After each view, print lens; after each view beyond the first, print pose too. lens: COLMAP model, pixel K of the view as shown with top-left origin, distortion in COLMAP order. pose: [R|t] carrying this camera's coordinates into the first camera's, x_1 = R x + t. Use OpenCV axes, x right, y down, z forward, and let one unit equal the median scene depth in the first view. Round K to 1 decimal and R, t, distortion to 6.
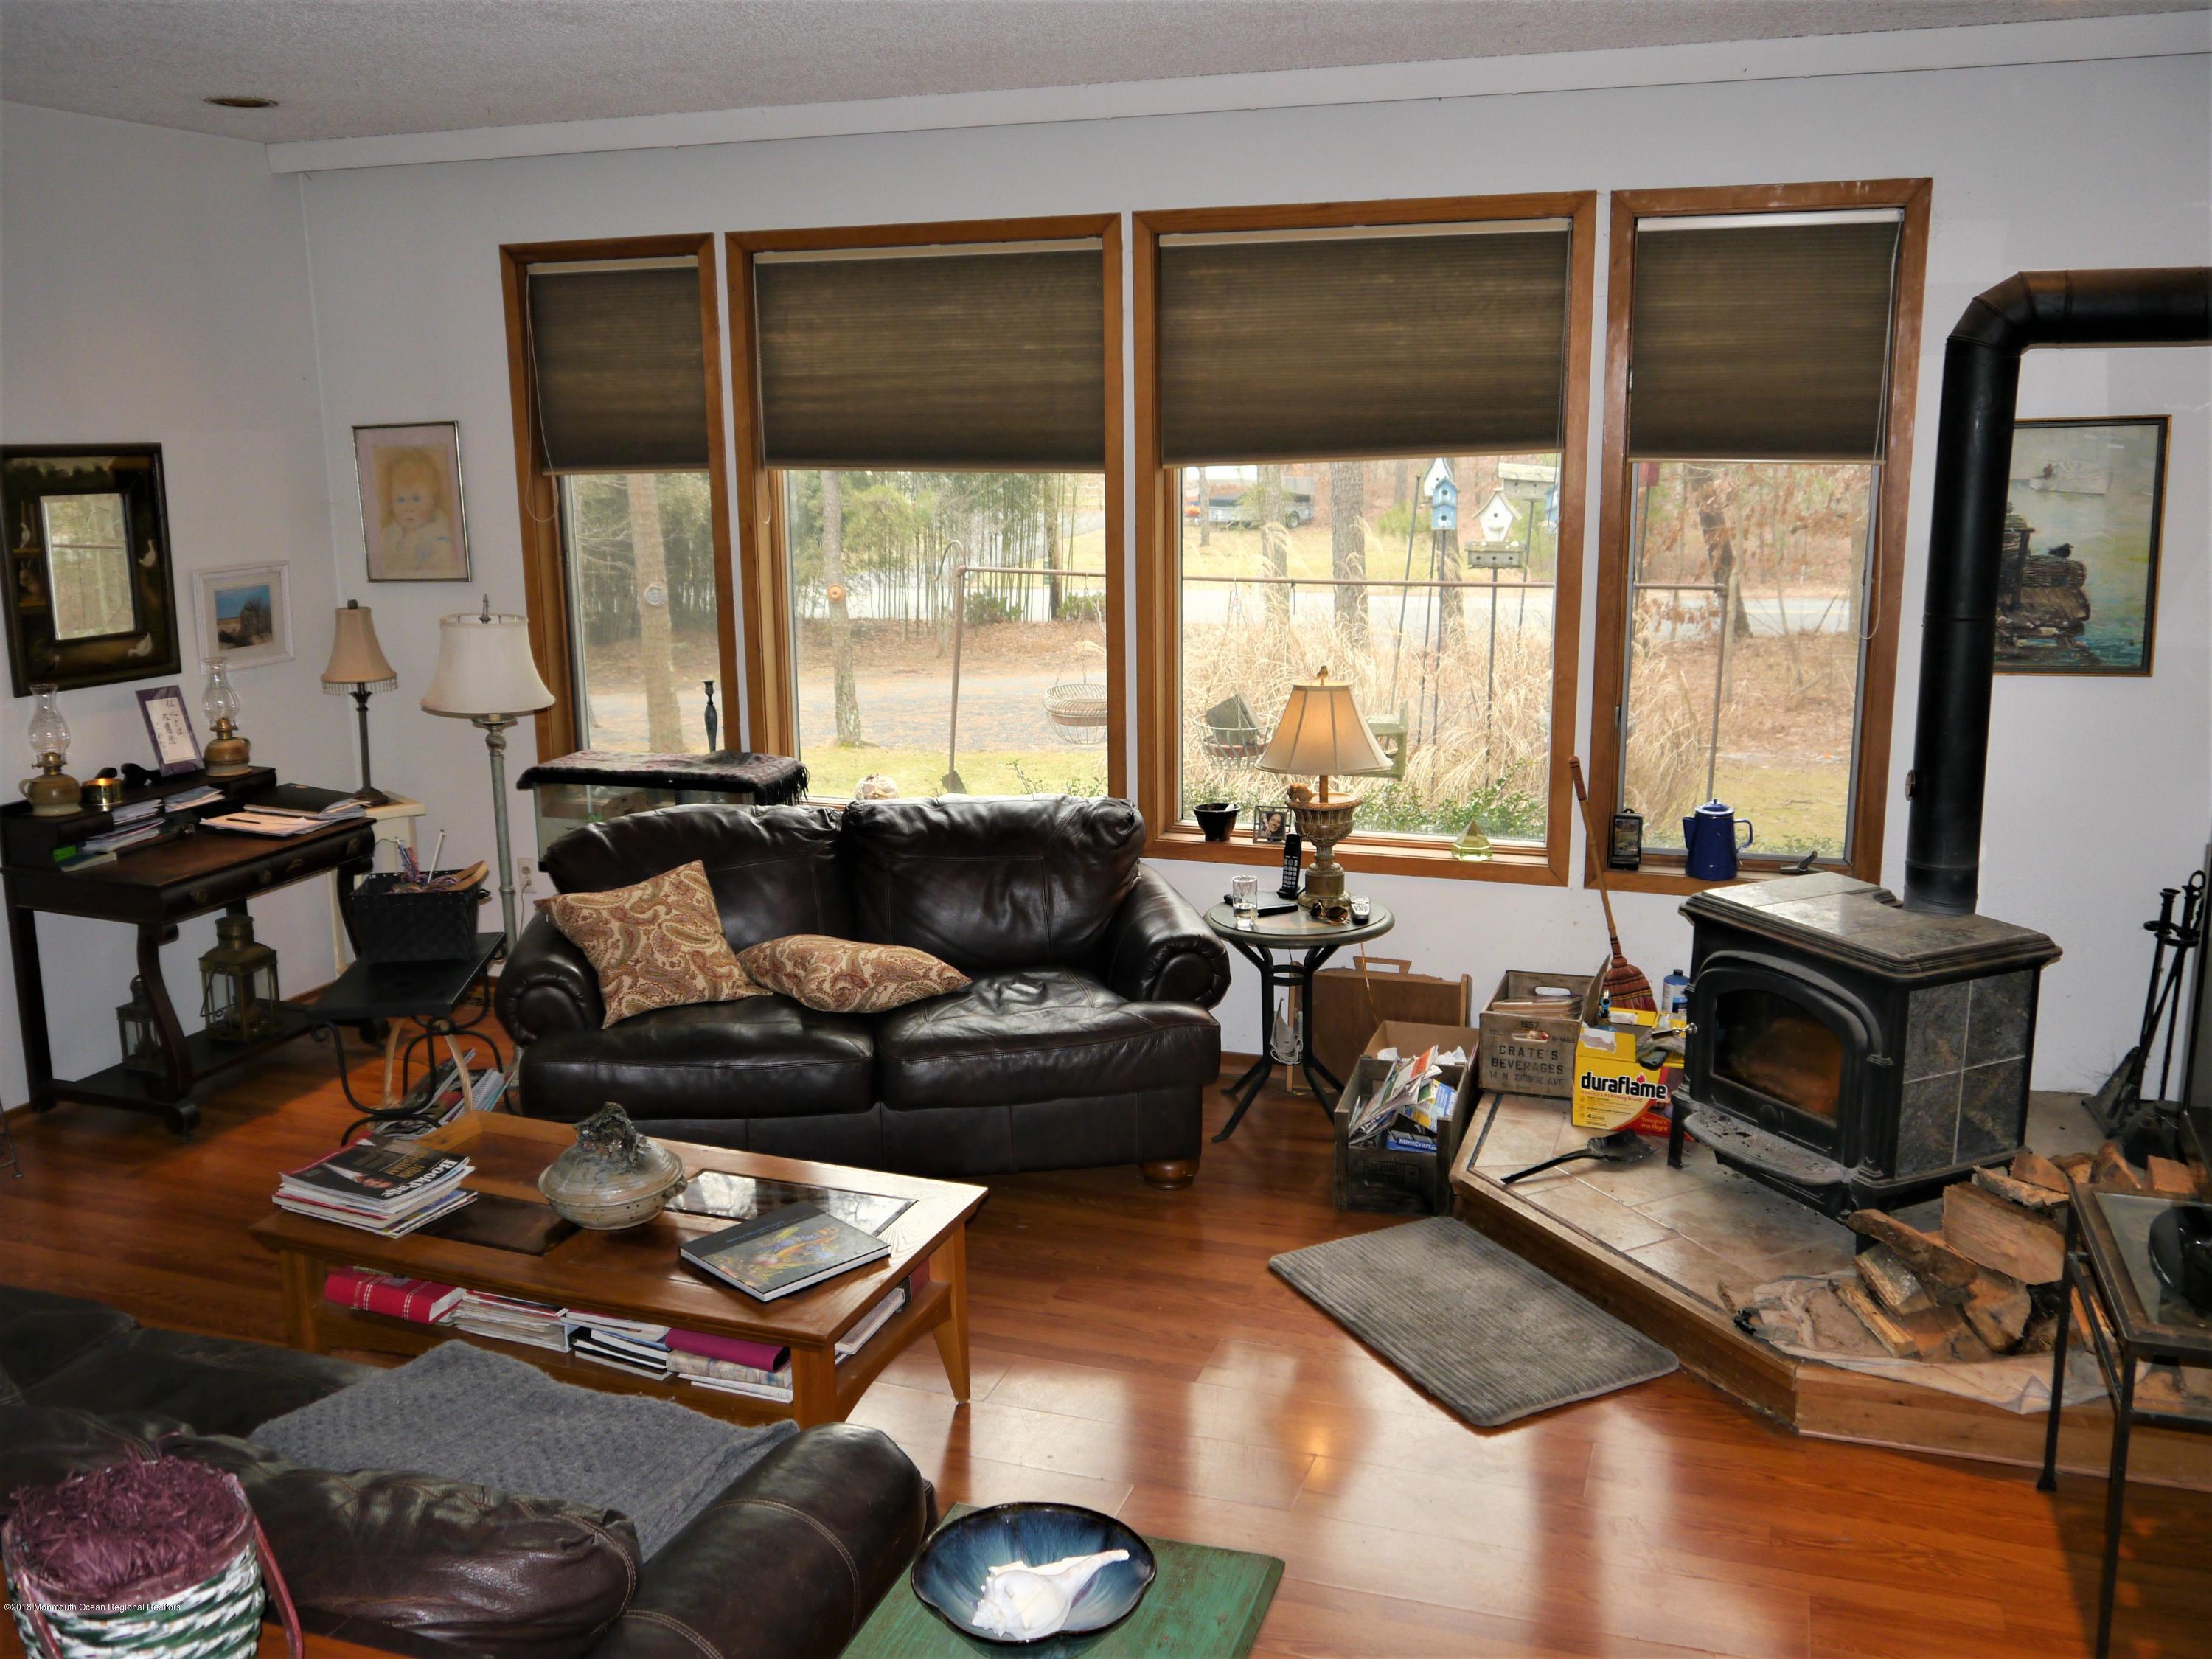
lens RADIAL K [[1910.6, 0, 1091.5], [0, 1910.6, 831.7], [0, 0, 1]] dist [-0.034826, 0.033139]
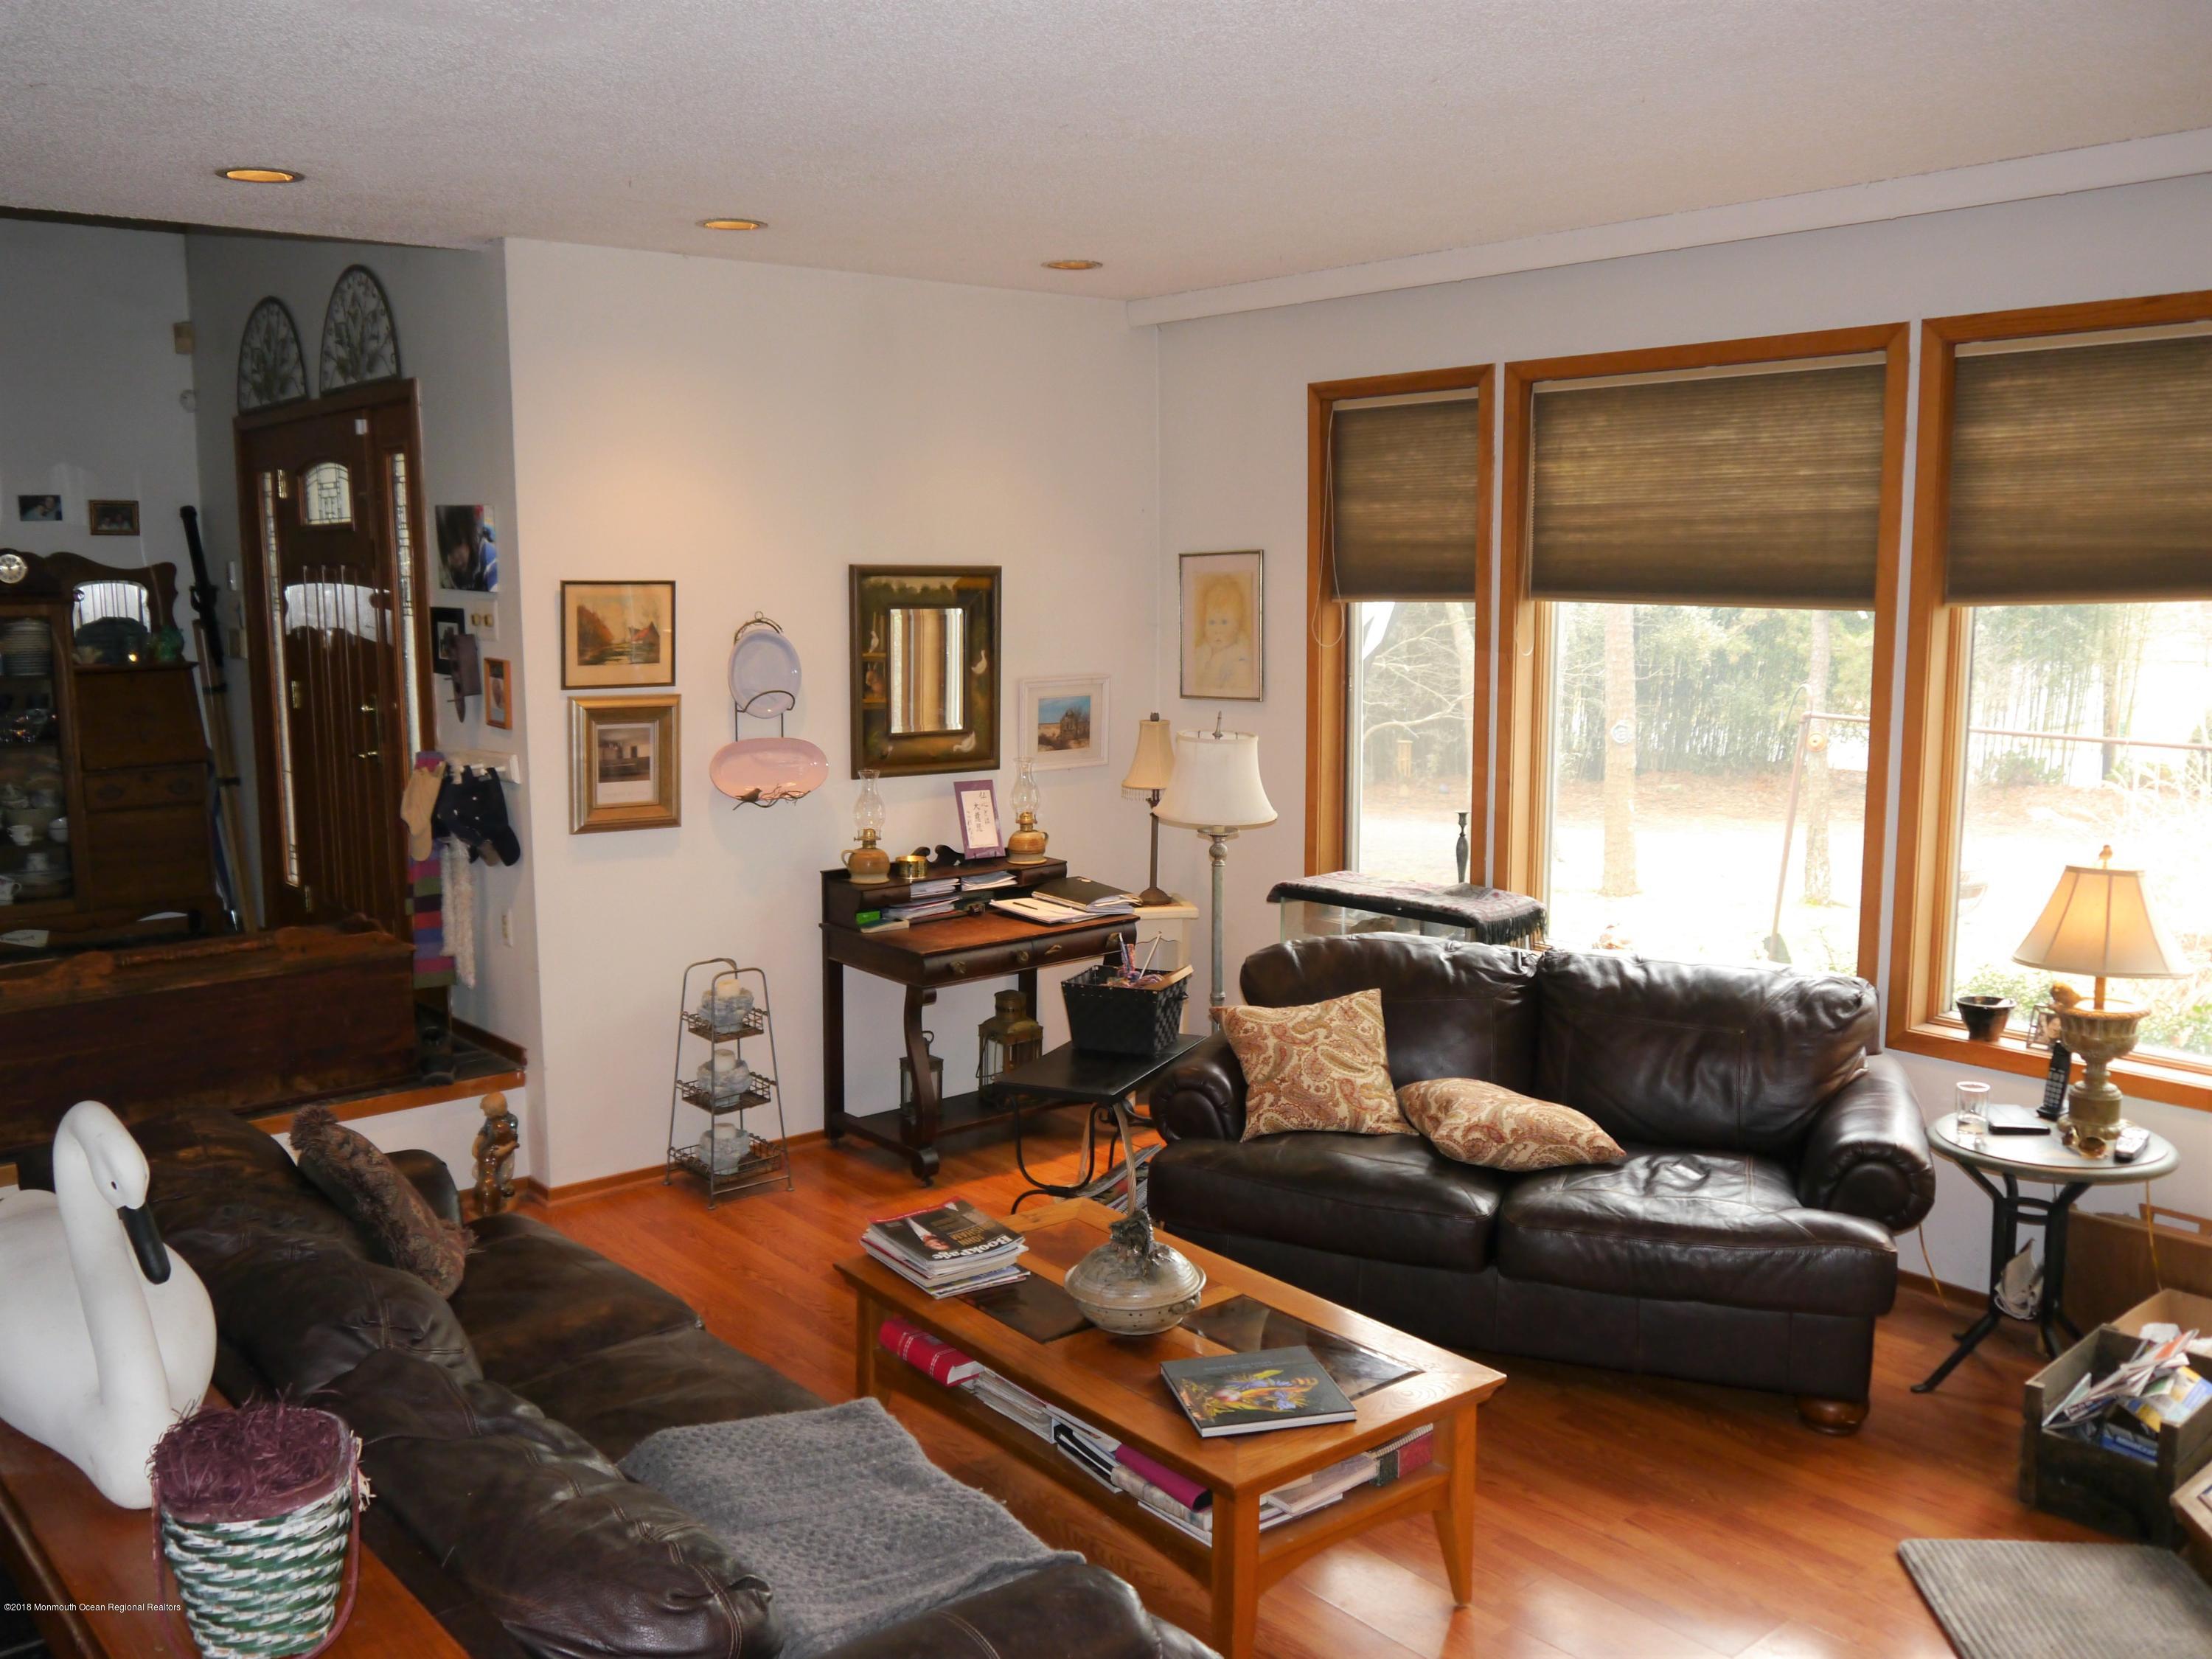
lens RADIAL K [[1910.6, 0, 1097.0], [0, 1910.6, 828.8], [0, 0, 1]] dist [-0.034826, 0.033139]
pose [[0.858291, 0.077128, -0.507335, 0.160494], [-0.113966, 0.992601, -0.041903, -0.009064], [0.500349, 0.093784, 0.860730, 0.069253]]
